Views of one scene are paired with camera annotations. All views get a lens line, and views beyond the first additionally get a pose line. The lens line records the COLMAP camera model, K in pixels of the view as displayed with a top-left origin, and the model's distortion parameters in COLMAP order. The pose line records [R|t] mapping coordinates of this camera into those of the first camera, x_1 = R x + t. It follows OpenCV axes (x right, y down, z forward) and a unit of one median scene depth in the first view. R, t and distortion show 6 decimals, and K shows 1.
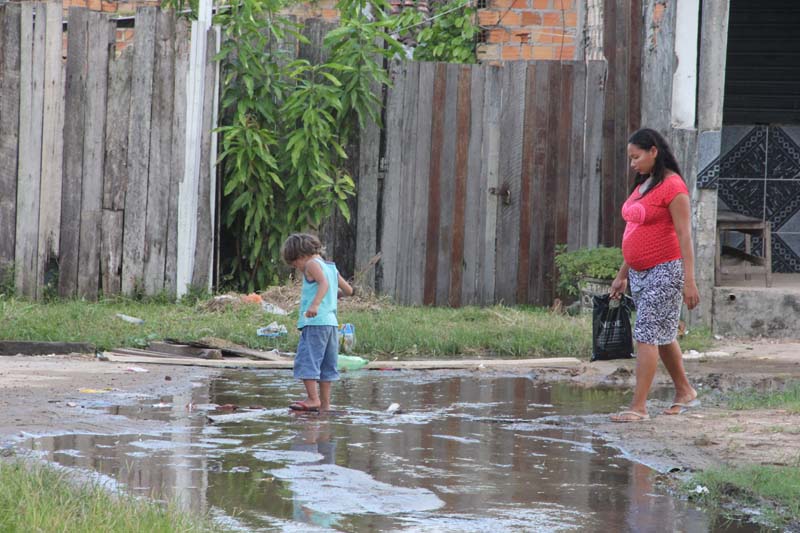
lens RADIAL K [[4863.8, 0, 400.0], [0, 4863.8, 266.5], [0, 0, 1]] dist [2.255446, -4.285260]
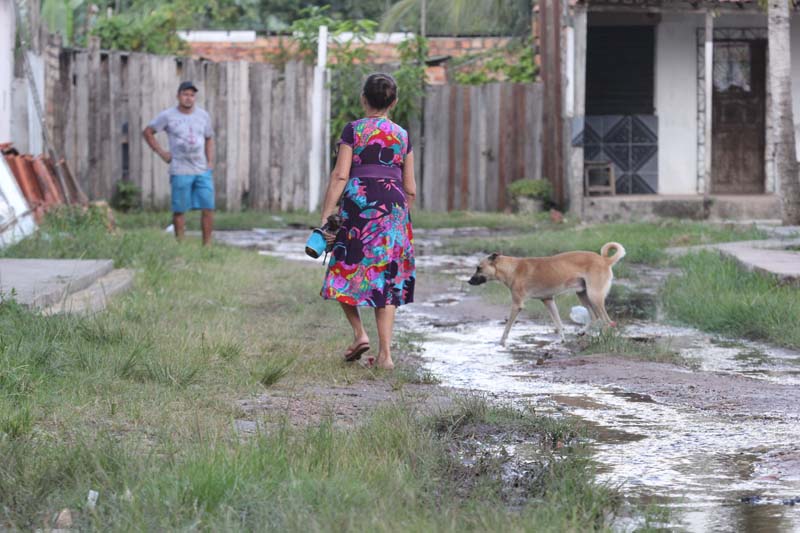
lens RADIAL K [[5411.3, 0, 400.0], [0, 5411.3, 266.5], [0, 0, 1]] dist [-0.103485, -1.835611]
pose [[0.995056, -0.022696, -0.096691, 0.192503], [0.021325, 0.999657, -0.015186, 0.060389], [0.097002, 0.013049, 0.995199, -1.092951]]
